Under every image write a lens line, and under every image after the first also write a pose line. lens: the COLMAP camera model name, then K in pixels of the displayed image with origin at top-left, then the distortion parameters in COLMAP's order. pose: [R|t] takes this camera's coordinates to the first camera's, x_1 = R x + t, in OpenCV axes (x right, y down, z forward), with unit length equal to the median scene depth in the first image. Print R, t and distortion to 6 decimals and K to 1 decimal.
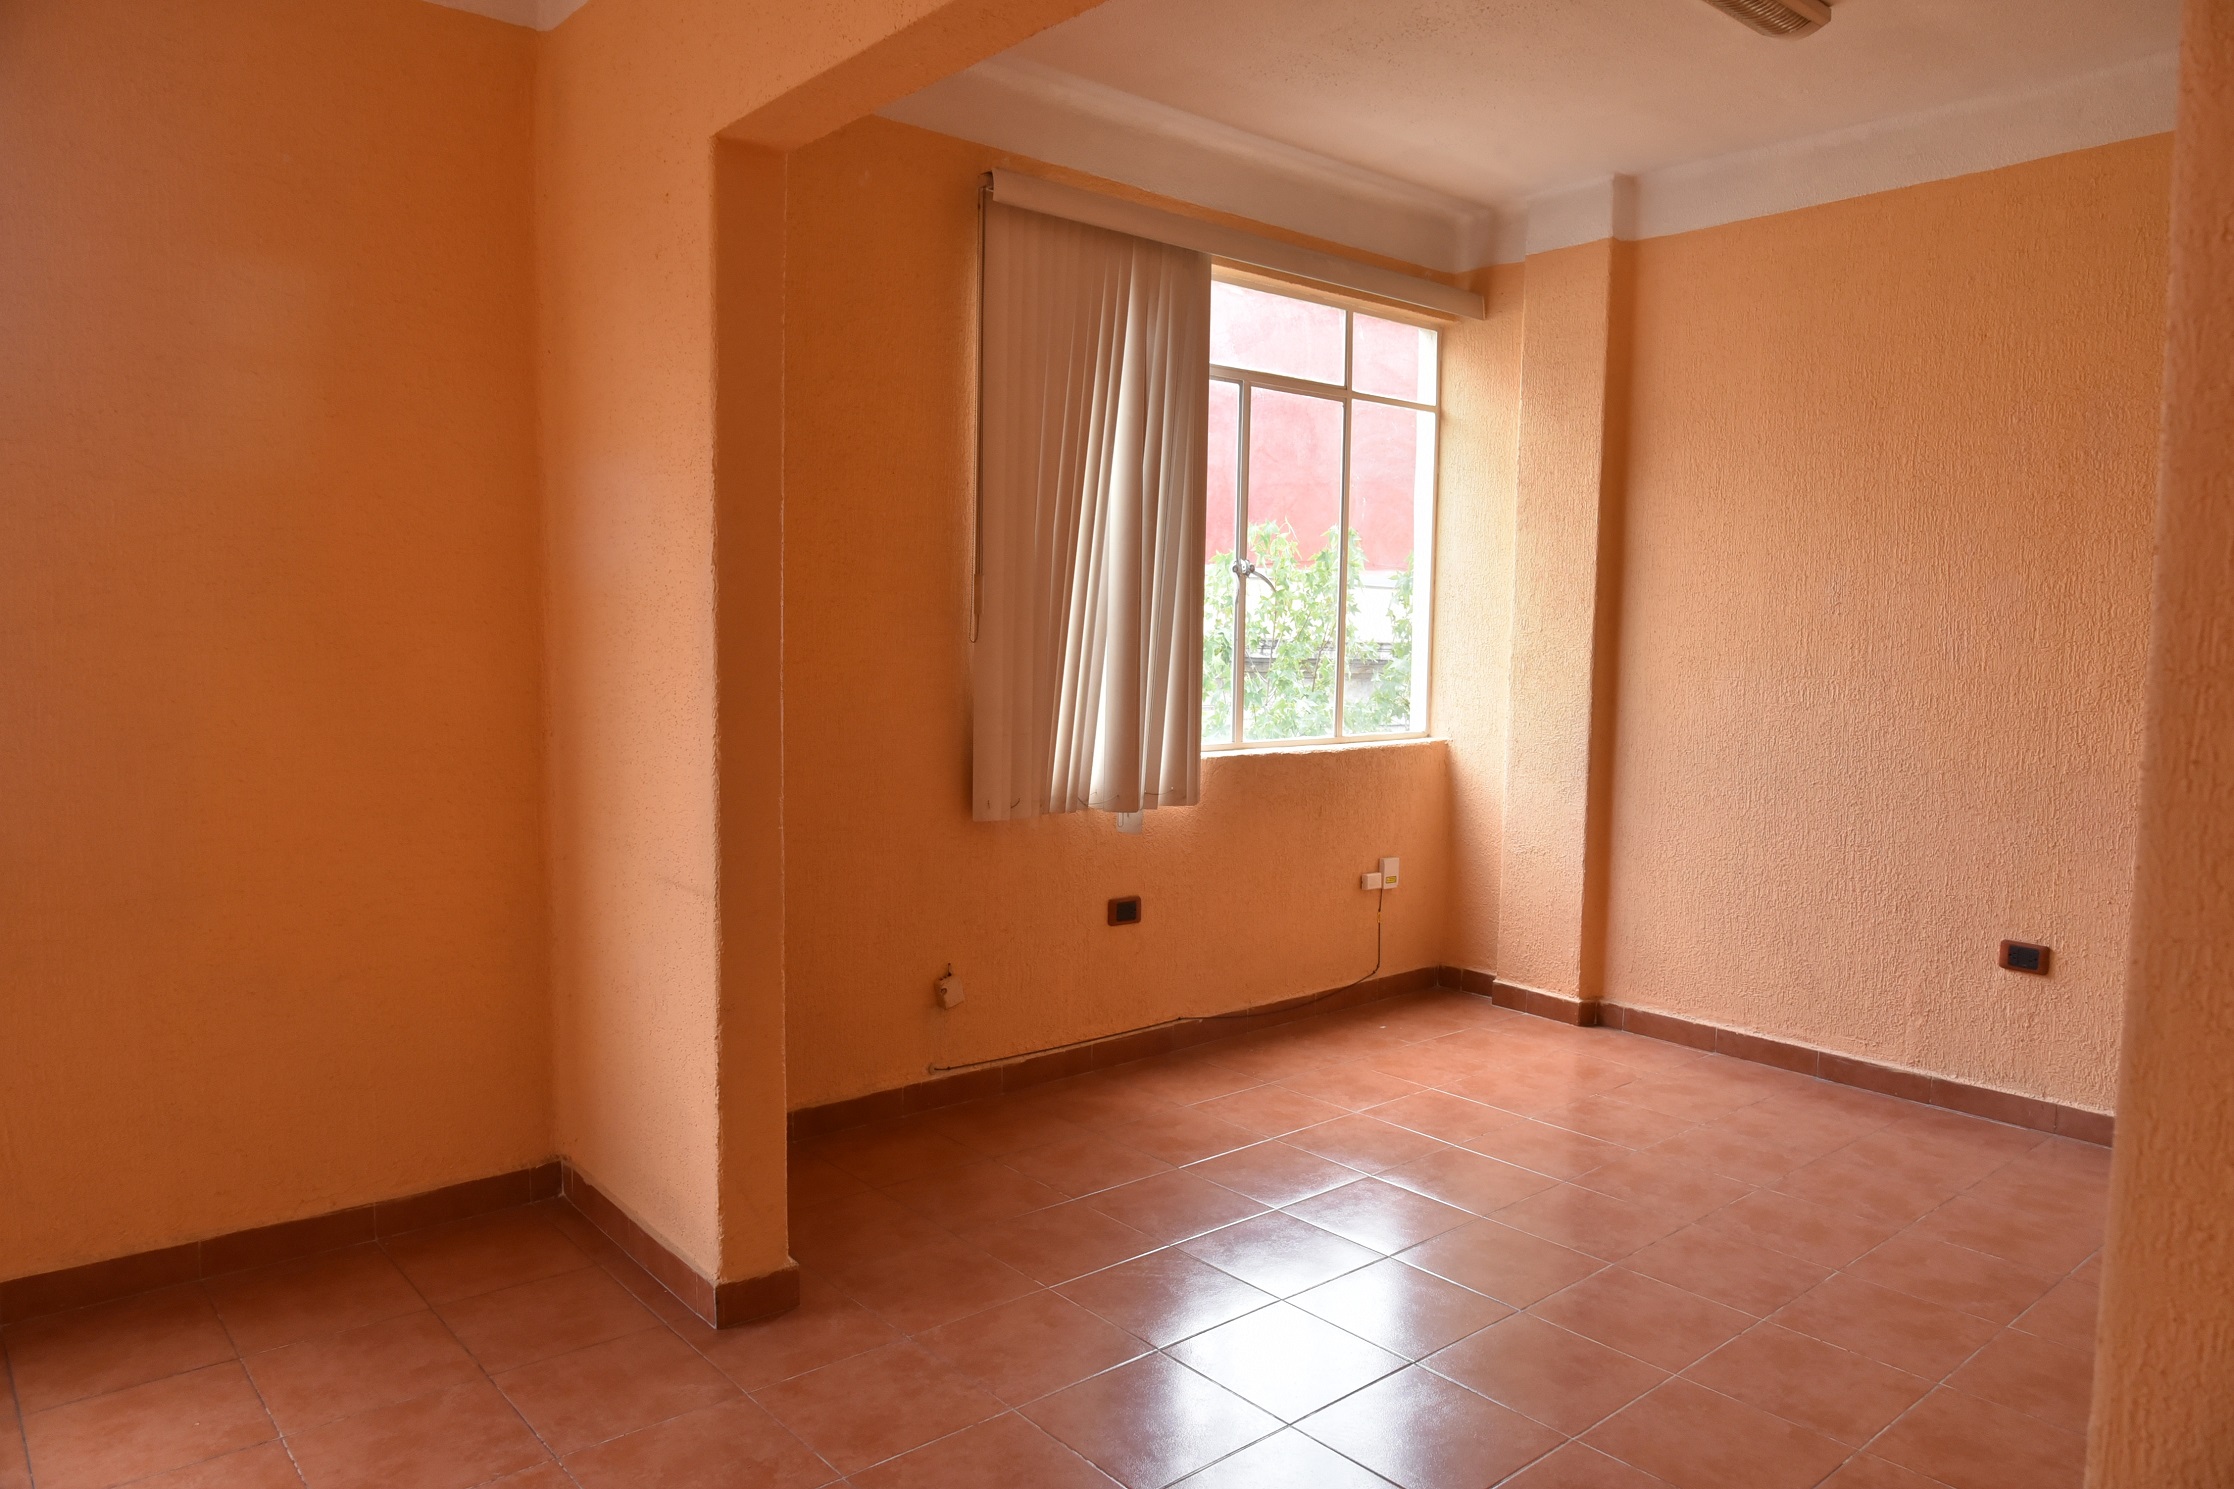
lens RADIAL K [[1509.2, 0, 1127.2], [0, 1509.2, 726.6], [0, 0, 1]] dist [-0.044889, 0.010058]
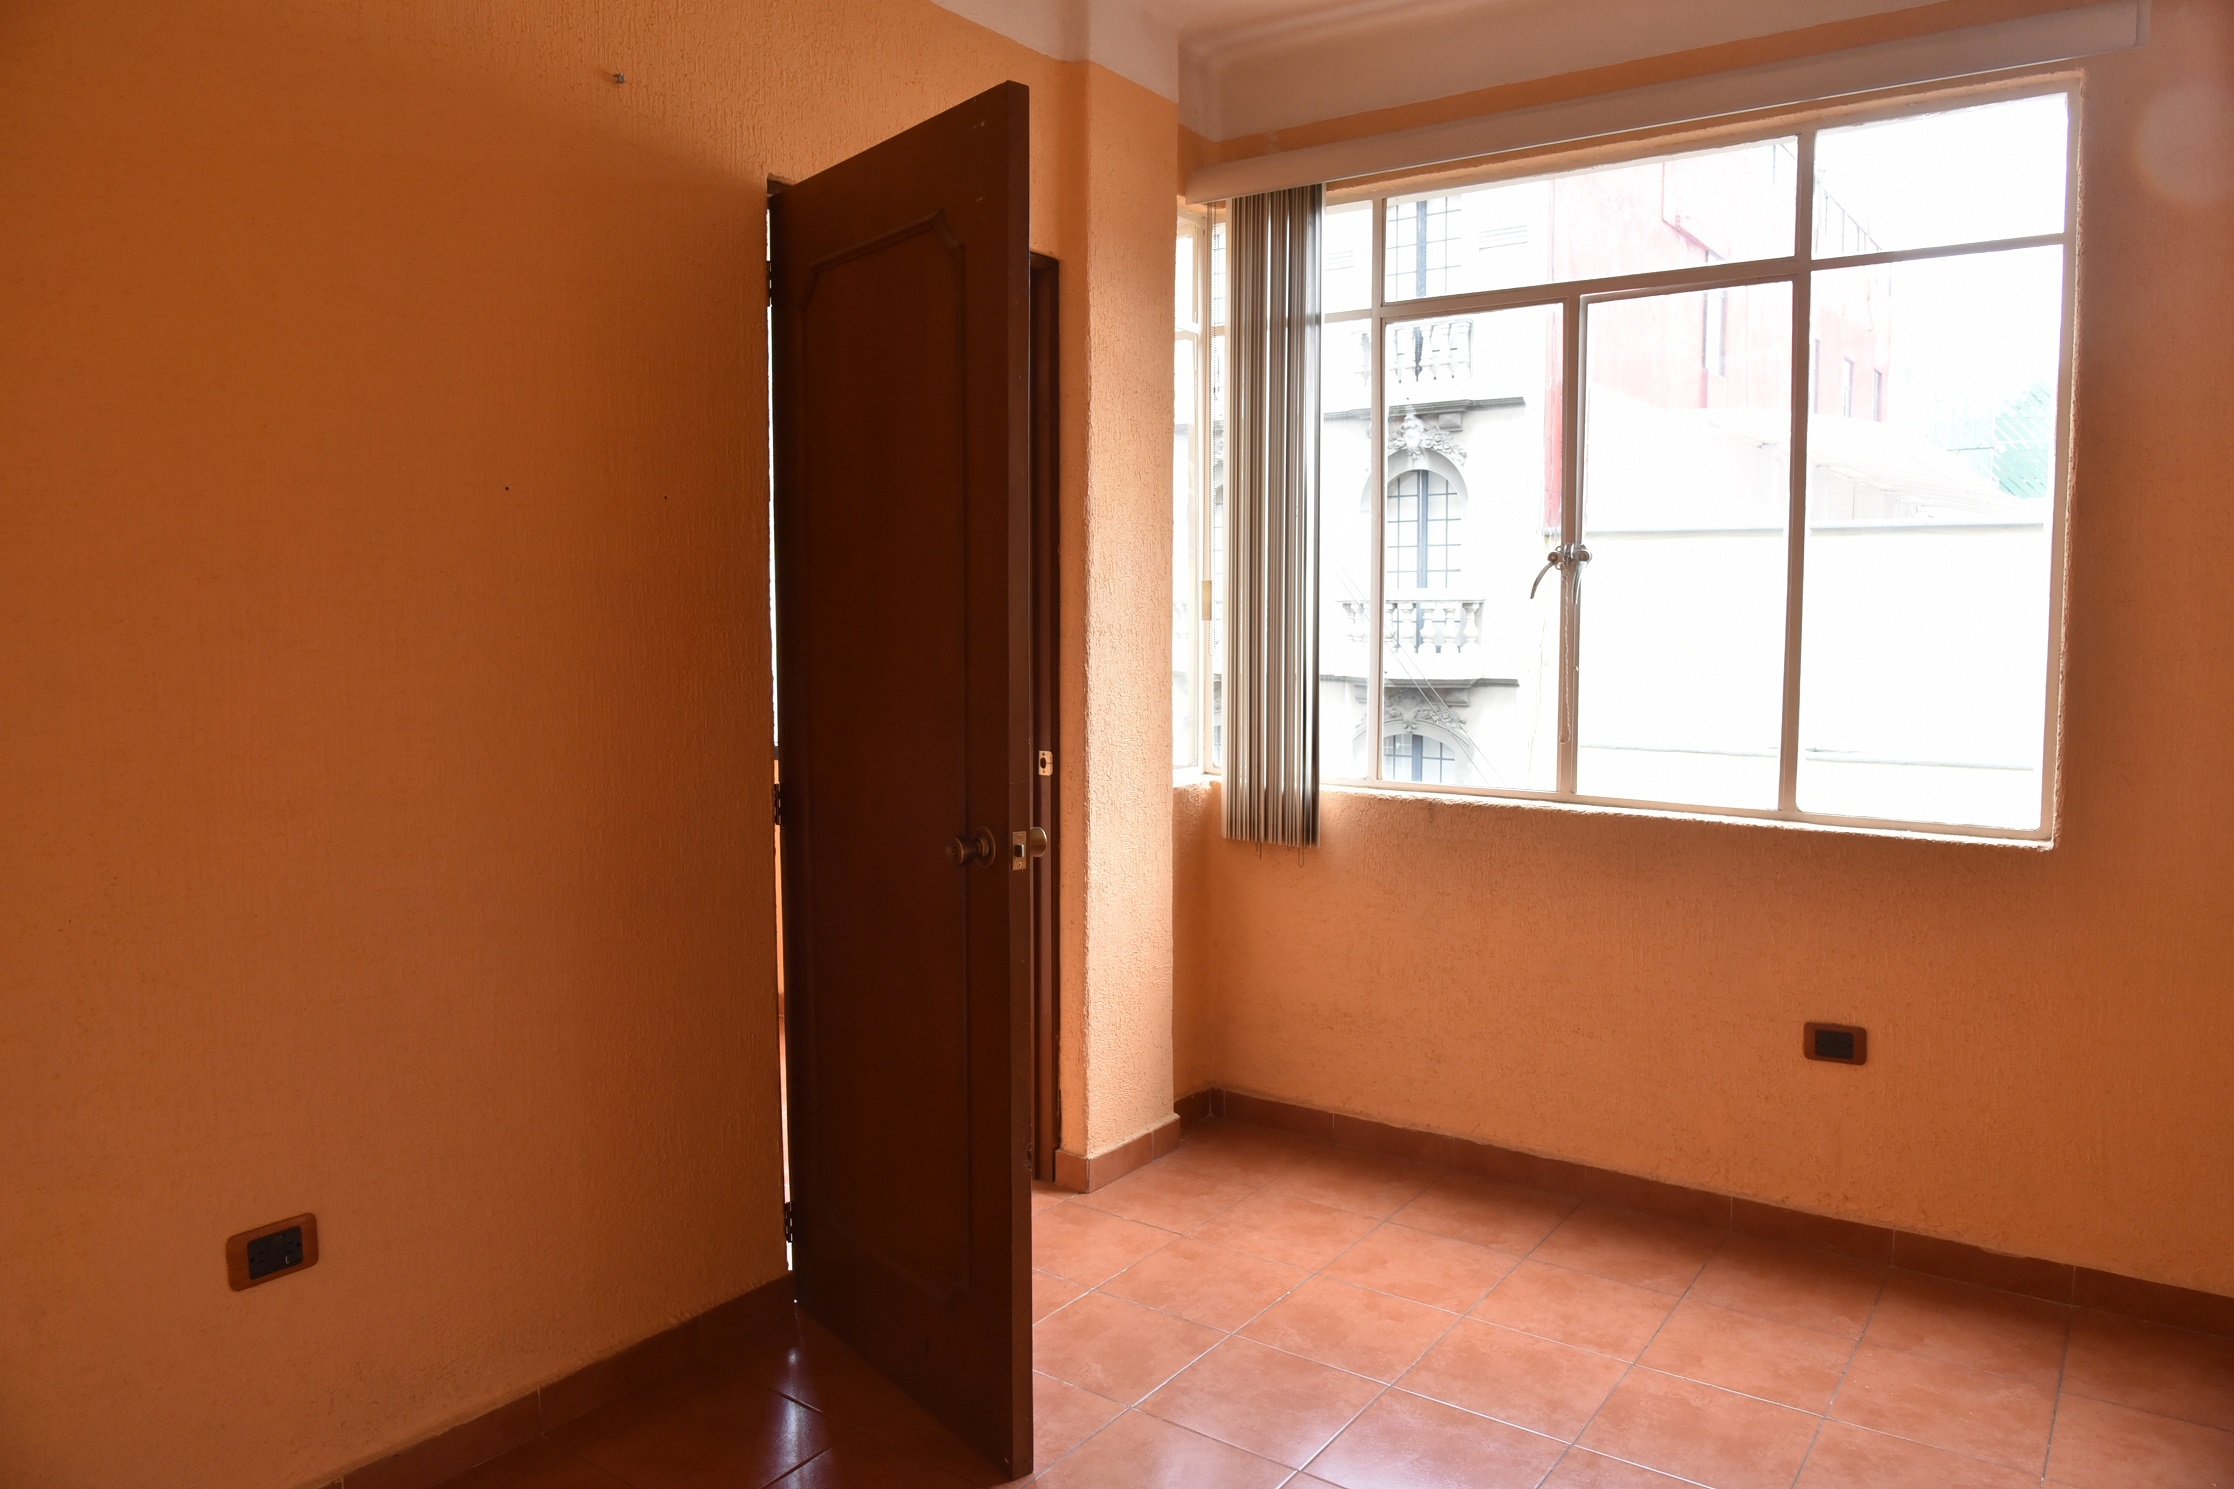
lens RADIAL K [[1509.2, 0, 1129.8], [0, 1509.2, 742.5], [0, 0, 1]] dist [-0.044889, 0.010058]
pose [[0.235910, 0.069551, -0.969283, 0.790994], [-0.070770, 0.996017, 0.054245, -0.041746], [0.969195, 0.055799, 0.239892, 0.668787]]
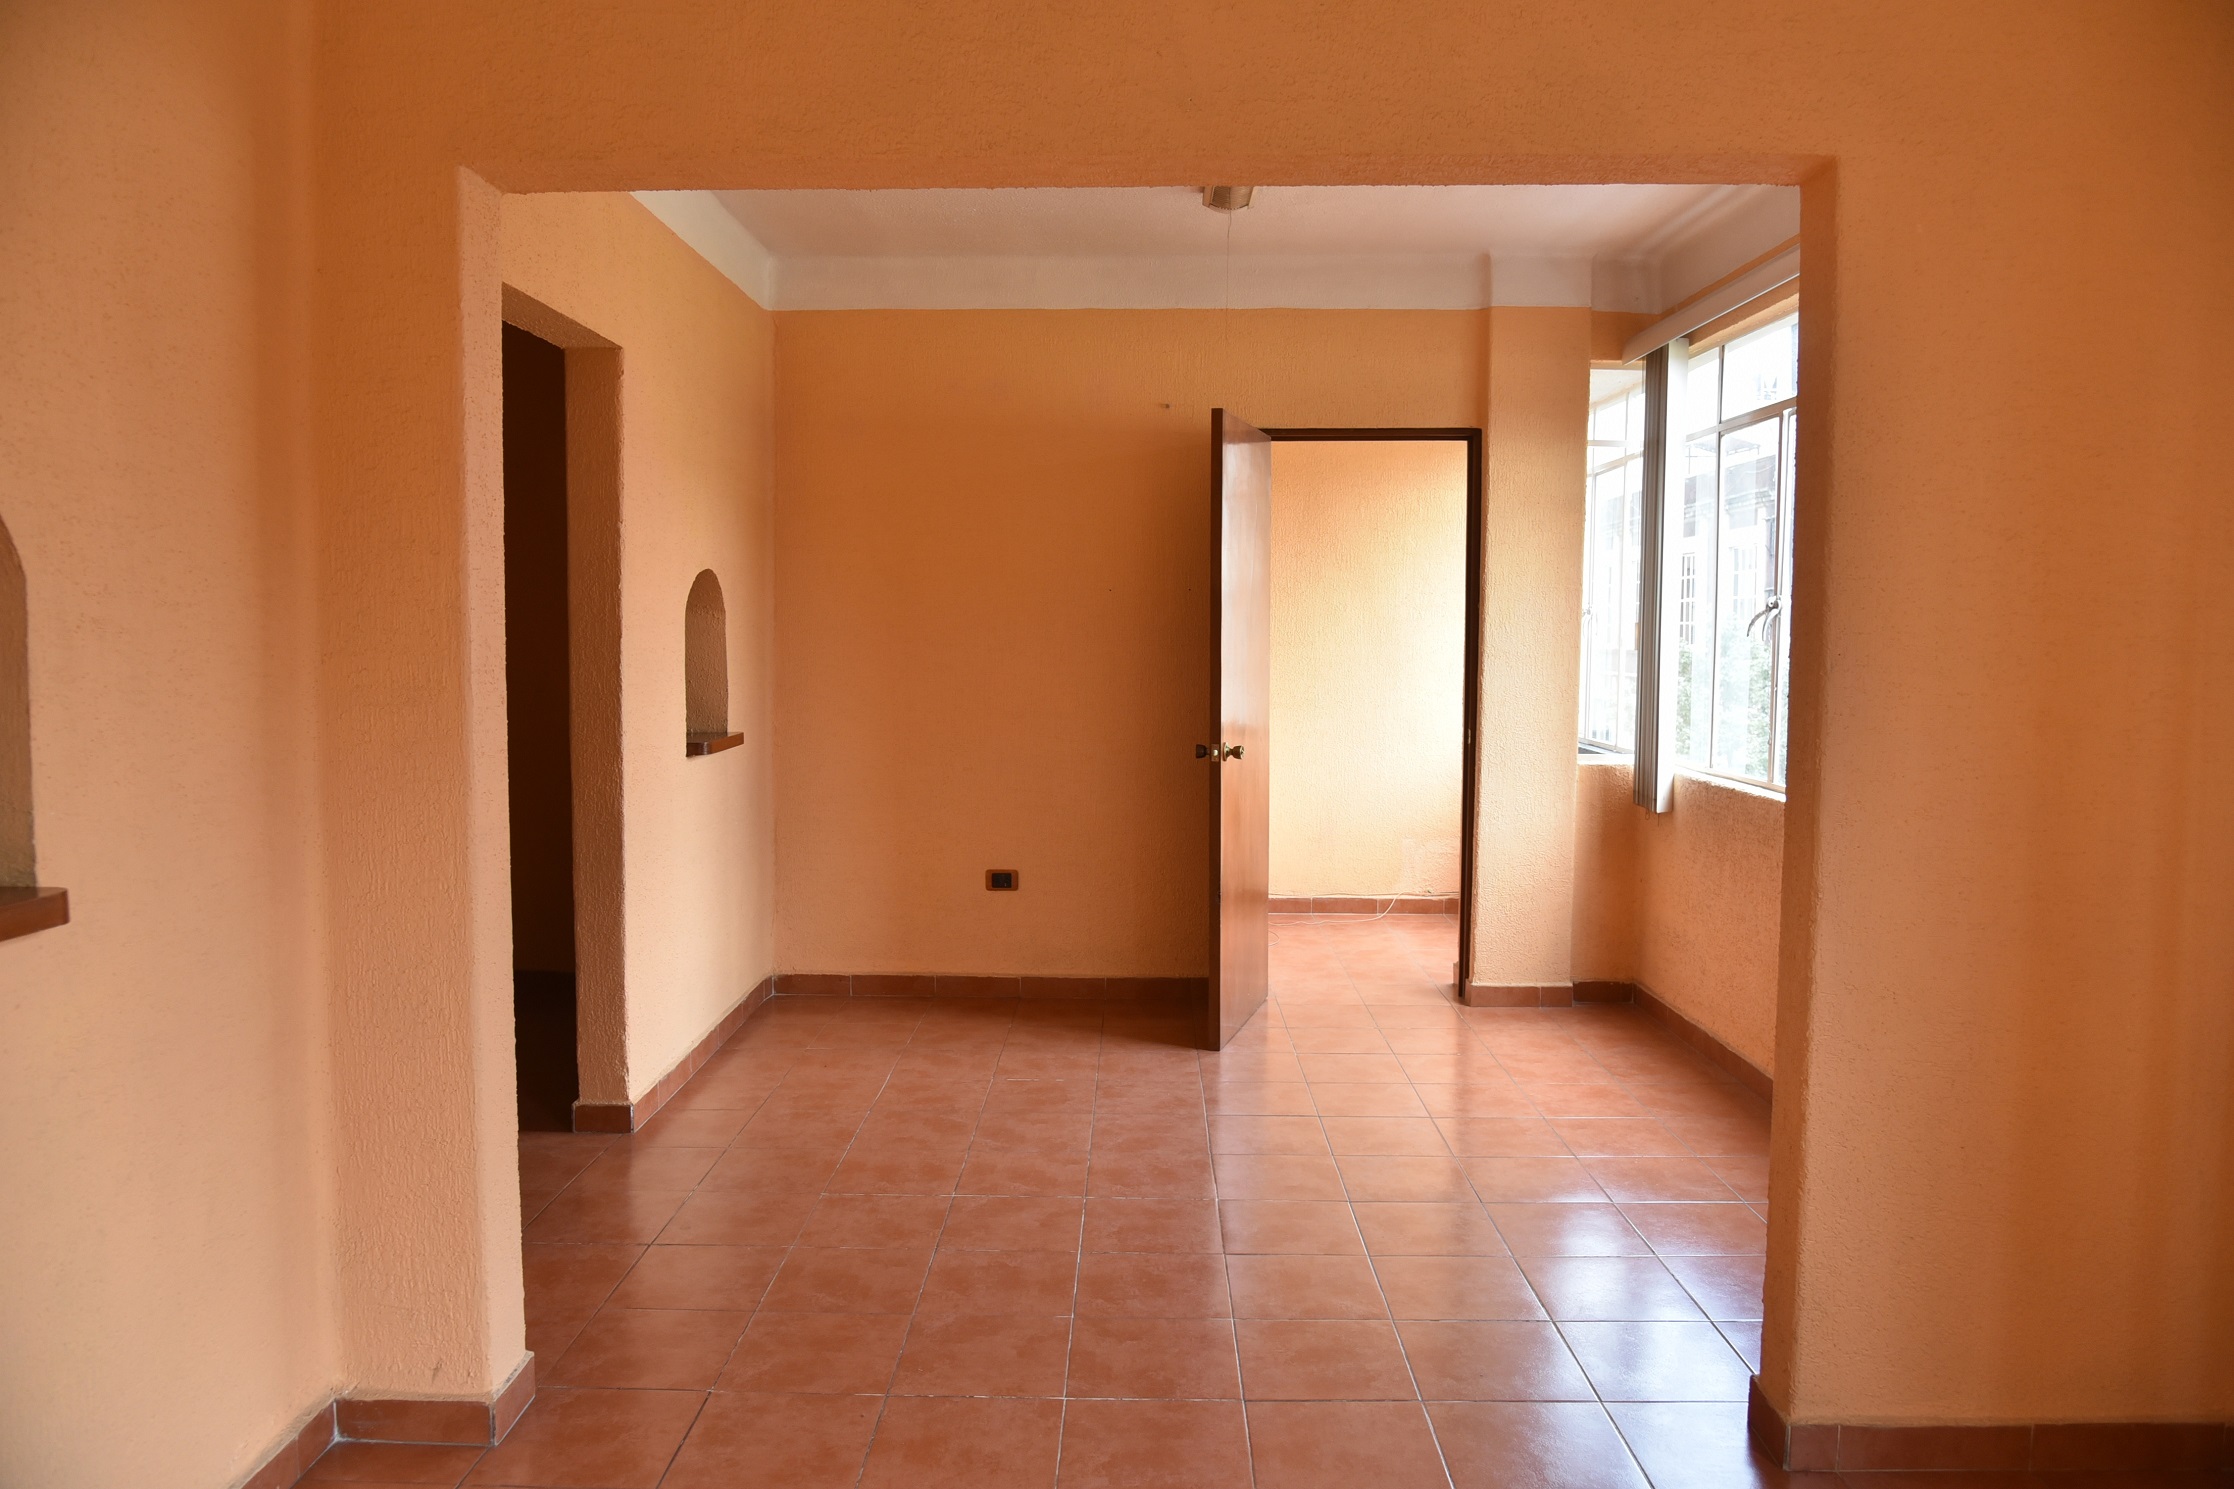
lens RADIAL K [[1509.2, 0, 1119.3], [0, 1509.2, 748.2], [0, 0, 1]] dist [-0.044889, 0.010058]
pose [[-0.660589, 0.038992, -0.749735, 1.146348], [-0.072754, 0.990625, 0.115623, -0.096946], [0.747214, 0.130926, -0.651559, 1.379061]]
